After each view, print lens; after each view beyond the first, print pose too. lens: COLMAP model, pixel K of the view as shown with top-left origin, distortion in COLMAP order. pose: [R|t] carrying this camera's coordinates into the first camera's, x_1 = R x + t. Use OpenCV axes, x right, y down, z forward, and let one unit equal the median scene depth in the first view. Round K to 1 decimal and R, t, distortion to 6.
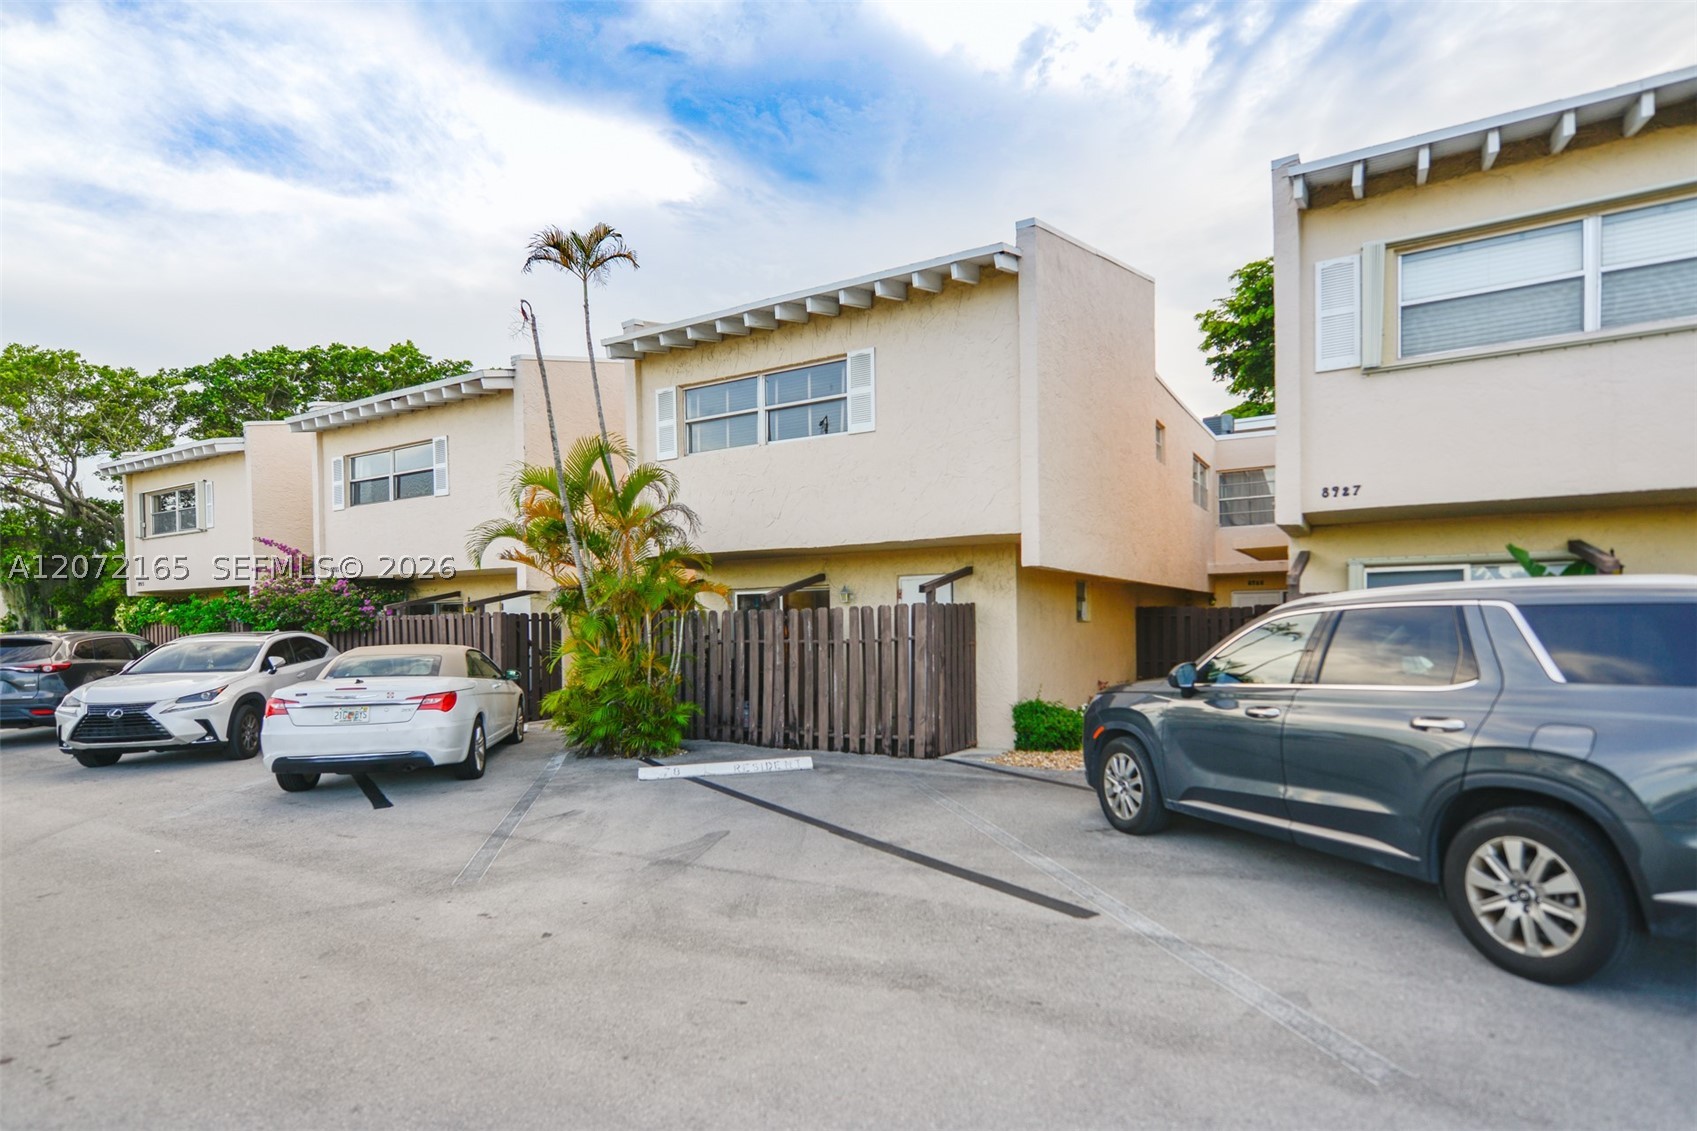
lens RADIAL K [[669.4, 0, 1134.8], [0, 669.4, 644.5], [0, 0, 1]] dist [-0.000185, -0.000260]
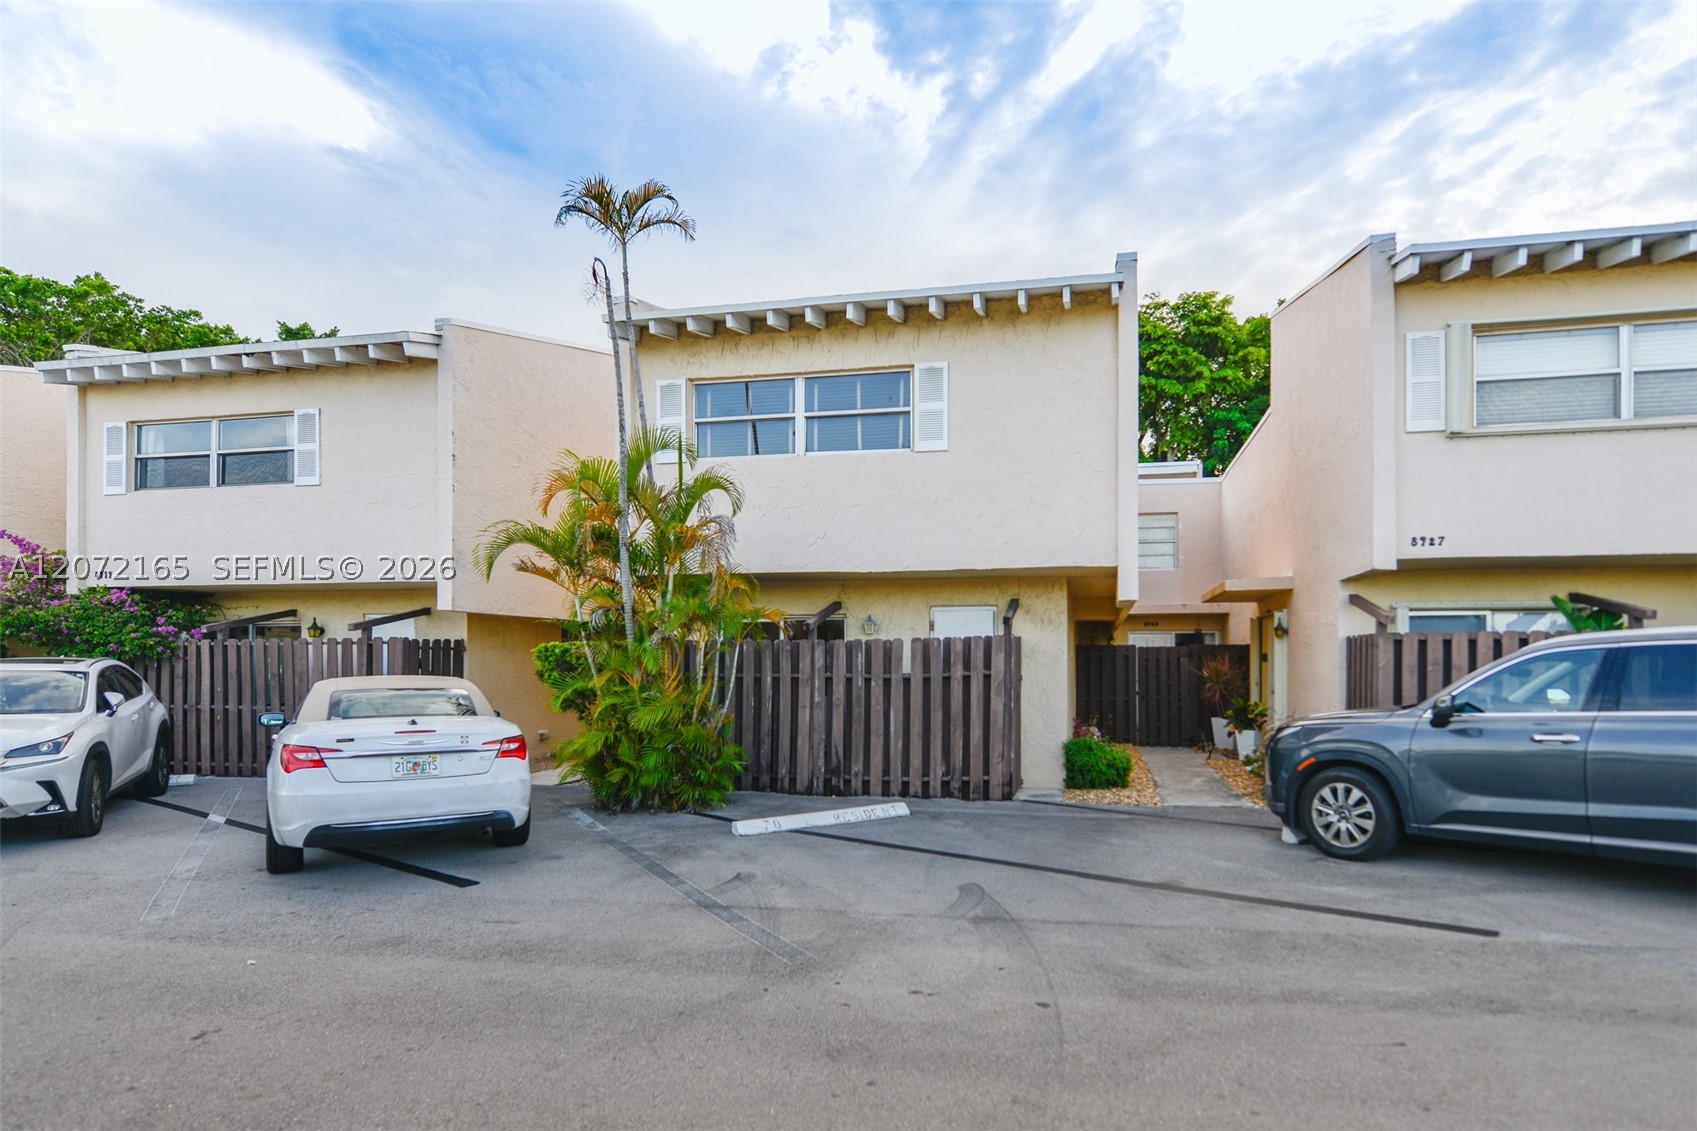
lens RADIAL K [[688.9, 0, 848.7], [0, 688.9, 677.1], [0, 0, 1]] dist [-0.000064, -0.000401]
pose [[0.972771, 0.006276, 0.231682, -0.713707], [-0.002280, 0.999844, -0.017512, 0.013554], [-0.231755, 0.016507, 0.972634, 0.098243]]
